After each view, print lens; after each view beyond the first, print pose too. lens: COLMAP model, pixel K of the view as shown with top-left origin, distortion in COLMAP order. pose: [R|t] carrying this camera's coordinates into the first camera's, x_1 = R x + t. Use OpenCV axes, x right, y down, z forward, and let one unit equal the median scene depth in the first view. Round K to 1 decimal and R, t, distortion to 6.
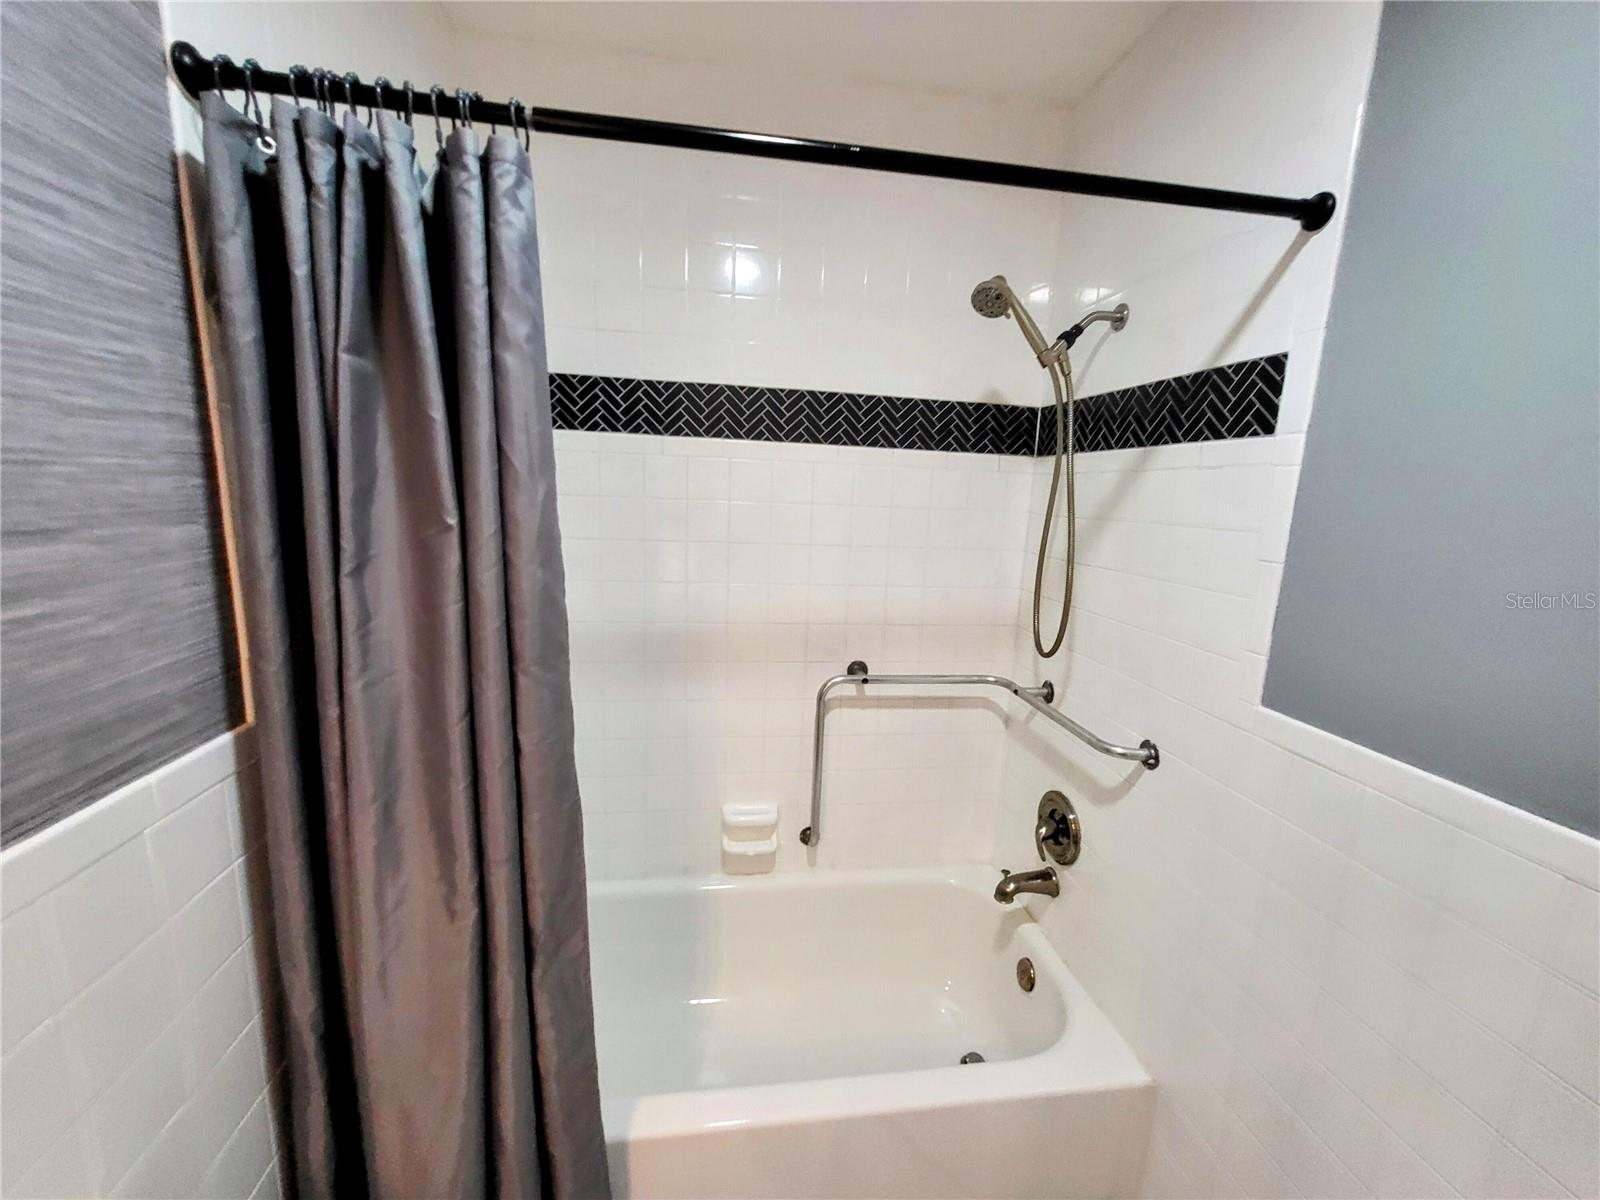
lens RADIAL K [[622.7, 0, 815.3], [0, 622.7, 596.3], [0, 0, 1]] dist [-0.002331, -0.000210]
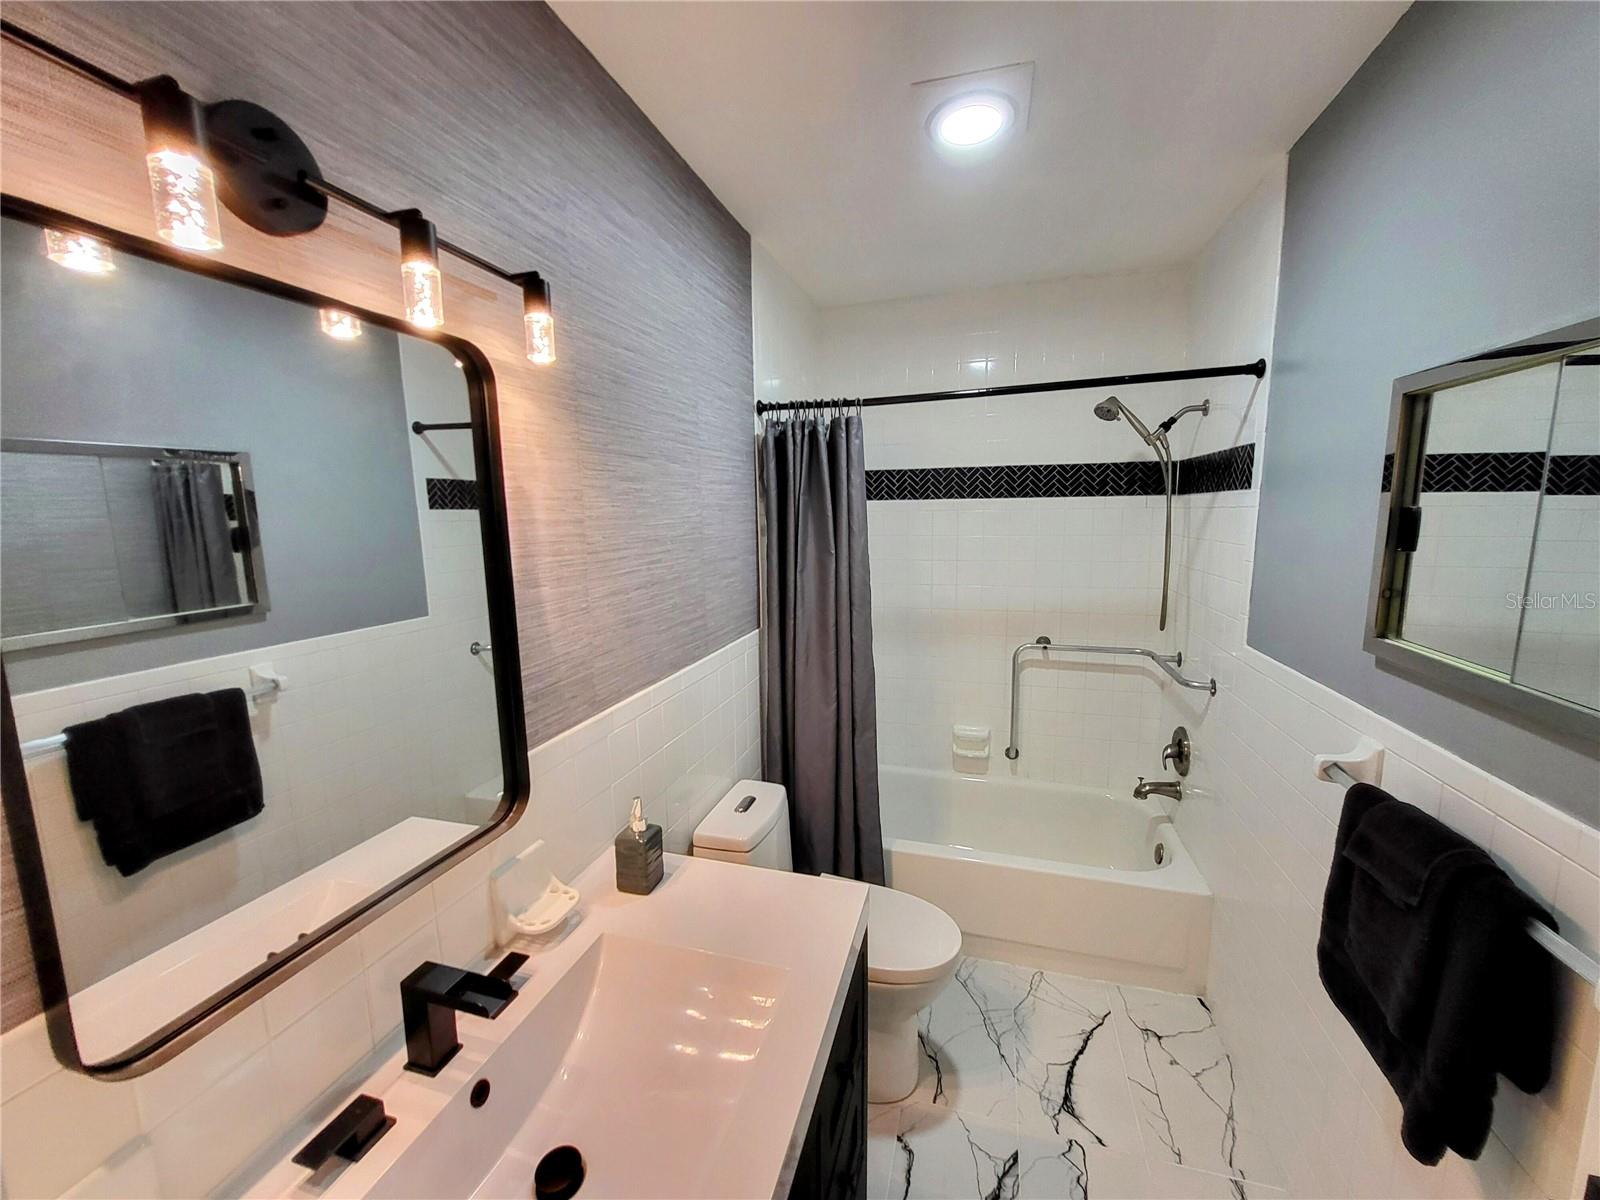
lens RADIAL K [[622.7, 0, 815.3], [0, 622.7, 596.3], [0, 0, 1]] dist [-0.002331, -0.000210]
pose [[0.905603, 0.001806, -0.424123, 0.269632], [-0.019231, 0.999137, -0.036807, 0.094839], [0.423690, 0.041488, 0.904856, -0.798154]]
